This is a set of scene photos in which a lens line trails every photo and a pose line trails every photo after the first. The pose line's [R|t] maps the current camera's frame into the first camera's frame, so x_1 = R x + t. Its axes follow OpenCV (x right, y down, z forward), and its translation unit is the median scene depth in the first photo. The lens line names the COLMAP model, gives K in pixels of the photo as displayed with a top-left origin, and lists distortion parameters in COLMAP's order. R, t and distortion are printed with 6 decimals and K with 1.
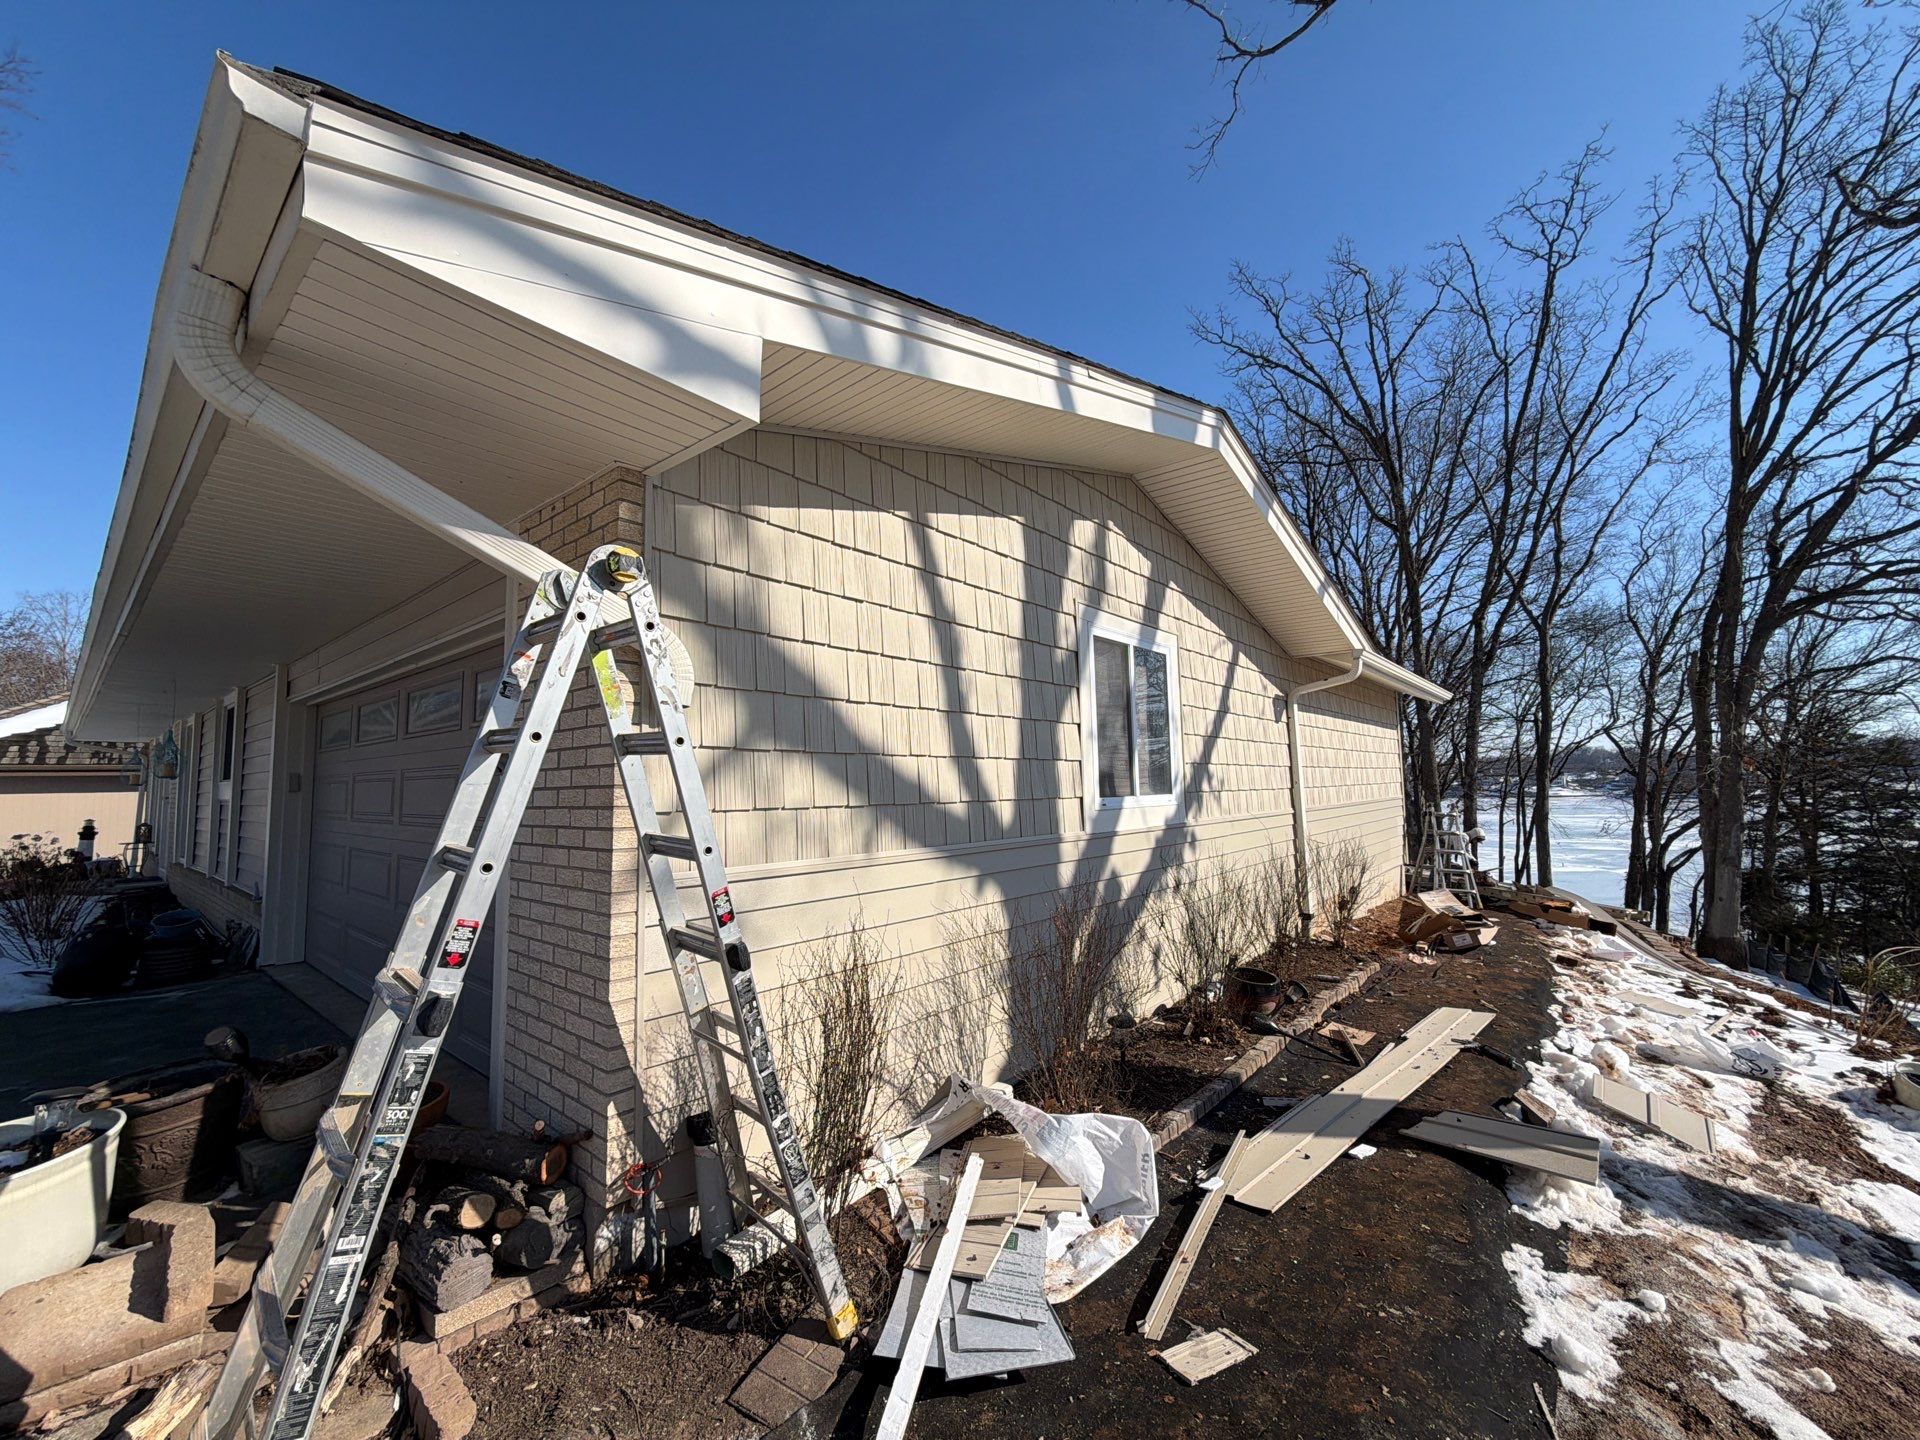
lens RADIAL K [[759.9, 0, 966.0], [0, 759.9, 718.6], [0, 0, 1]] dist [0.008093, -0.004577]
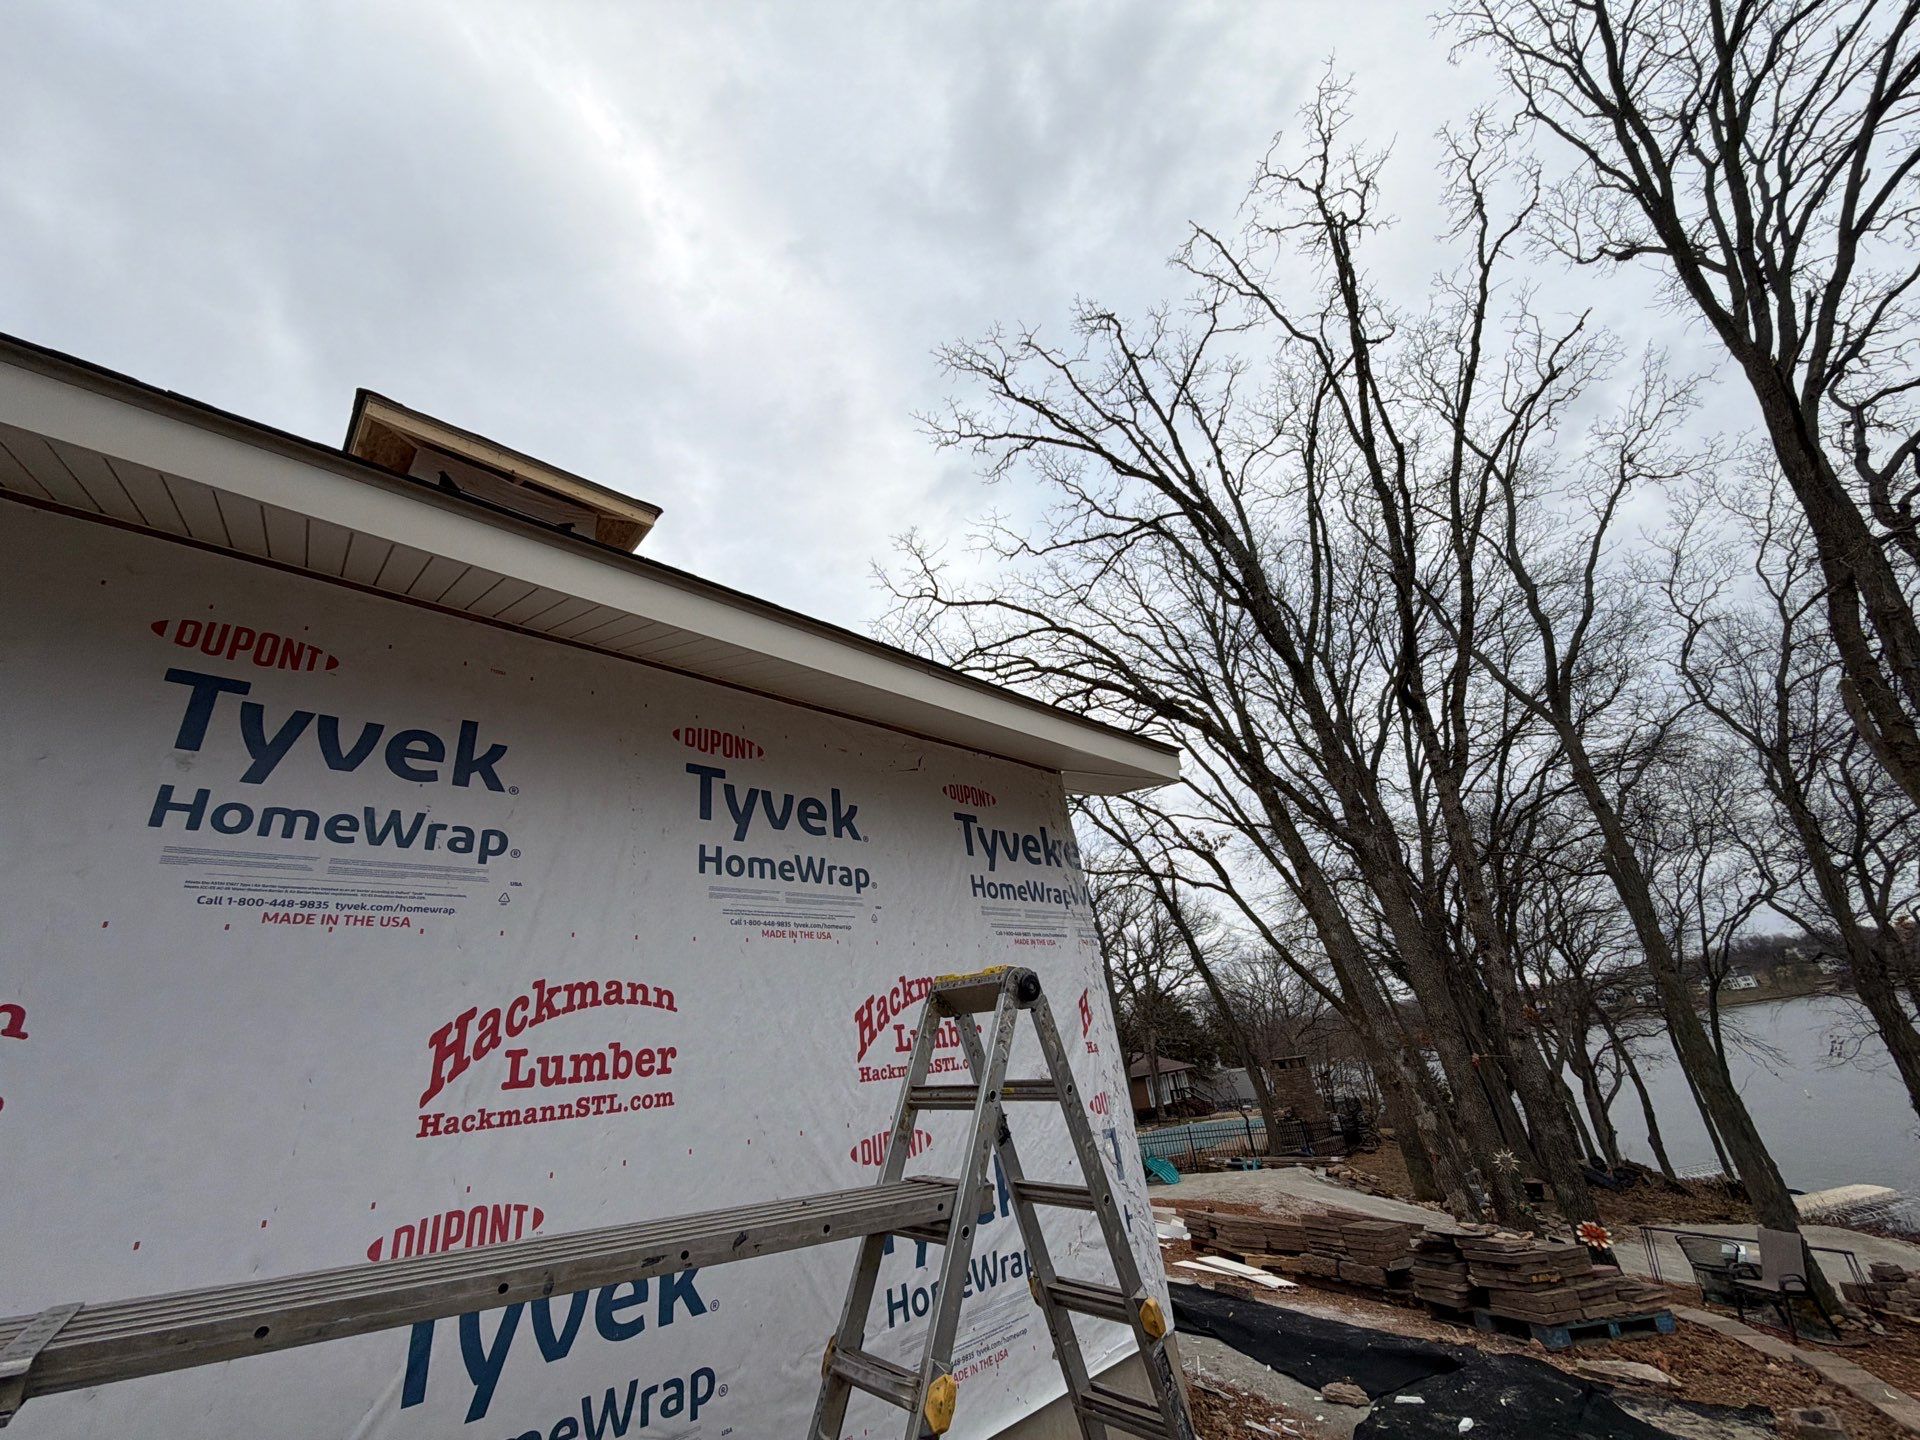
lens RADIAL K [[759.9, 0, 966.0], [0, 759.9, 718.6], [0, 0, 1]] dist [0.008093, -0.004577]
pose [[0.986088, -0.154587, -0.061094, 0.363962], [0.122844, 0.925348, -0.358665, 0.043244], [0.111978, 0.346170, 0.931465, 0.414733]]
